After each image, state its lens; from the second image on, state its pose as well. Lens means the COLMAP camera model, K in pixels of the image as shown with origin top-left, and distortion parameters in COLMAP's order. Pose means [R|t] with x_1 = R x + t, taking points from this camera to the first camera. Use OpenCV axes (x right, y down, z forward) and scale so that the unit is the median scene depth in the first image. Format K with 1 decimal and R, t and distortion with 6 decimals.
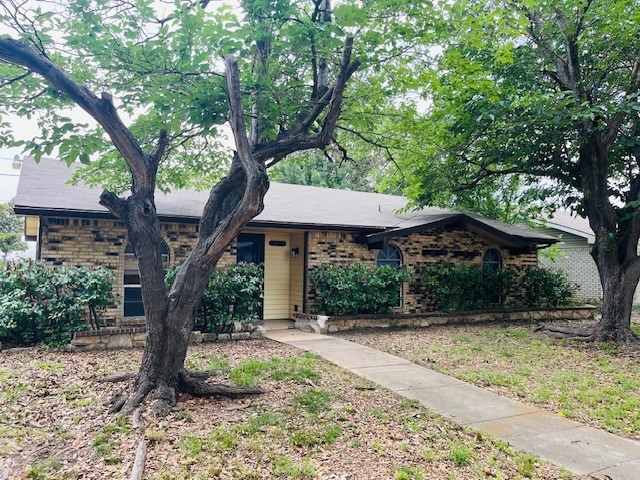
lens RADIAL K [[489.4, 0, 319.2], [0, 489.4, 237.5], [0, 0, 1]] dist [0.002300, -0.003304]
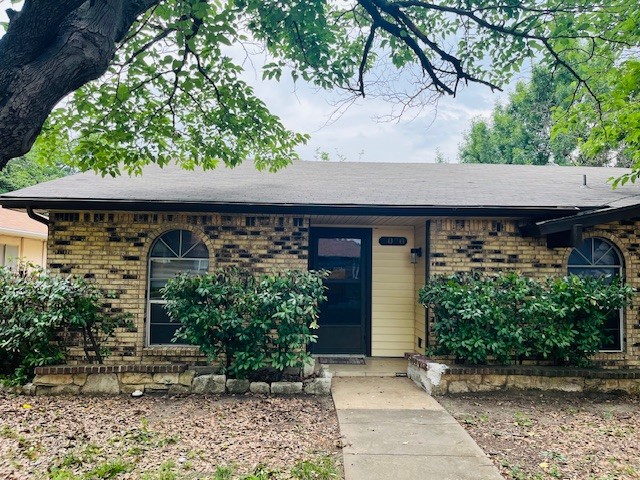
lens RADIAL K [[489.4, 0, 320.9], [0, 489.4, 245.0], [0, 0, 1]] dist [0.002300, -0.003304]
pose [[0.883770, -0.023118, -0.467350, 0.156898], [0.021988, 0.999727, -0.007875, 0.022973], [0.467404, -0.003316, 0.884037, 0.430753]]
